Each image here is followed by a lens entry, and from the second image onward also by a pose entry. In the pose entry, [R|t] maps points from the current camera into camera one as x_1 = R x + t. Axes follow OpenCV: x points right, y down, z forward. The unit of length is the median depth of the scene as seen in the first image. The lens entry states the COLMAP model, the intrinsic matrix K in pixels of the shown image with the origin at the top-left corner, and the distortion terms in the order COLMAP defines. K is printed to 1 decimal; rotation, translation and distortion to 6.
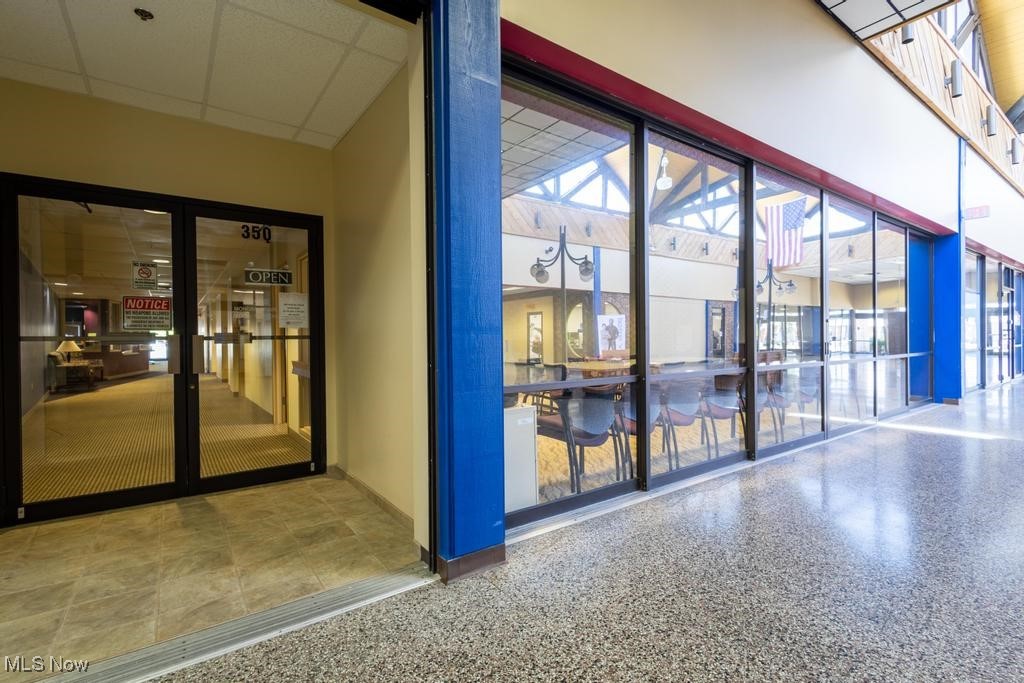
lens RADIAL K [[484.3, 0, 516.8], [0, 484.3, 342.5], [0, 0, 1]] dist [0.002282, 0.000092]
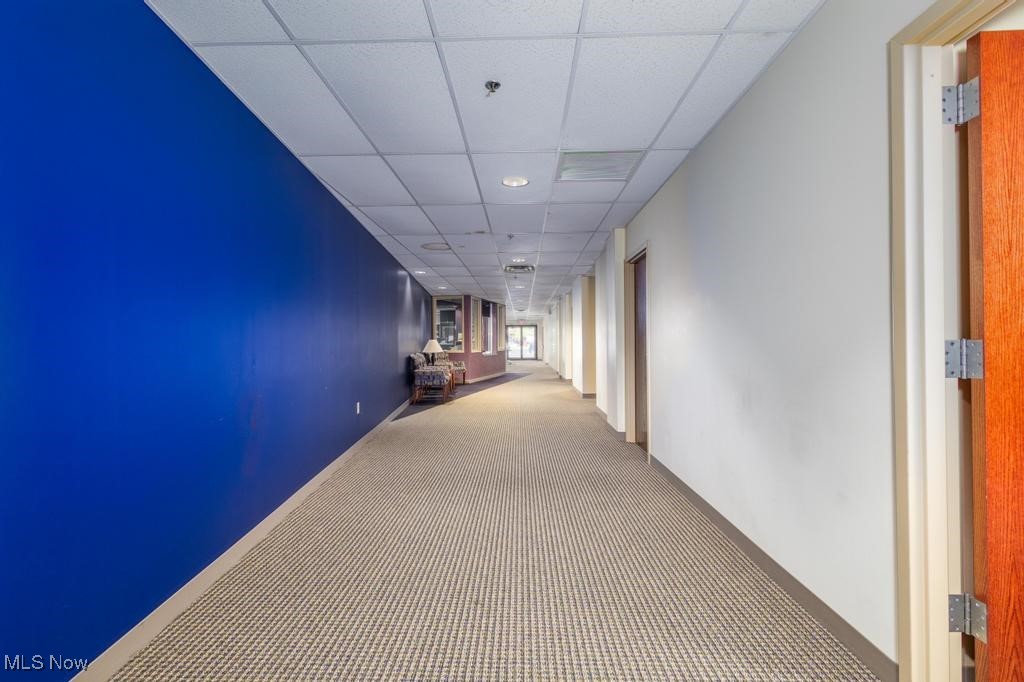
lens RADIAL K [[484.3, 0, 511.5], [0, 484.3, 341.3], [0, 0, 1]] dist [0.002282, 0.000092]
pose [[0.799113, -0.005983, -0.601152, -0.259259], [0.004765, 0.999982, -0.003619, 0.001158], [0.601162, 0.000027, 0.799127, 0.358299]]
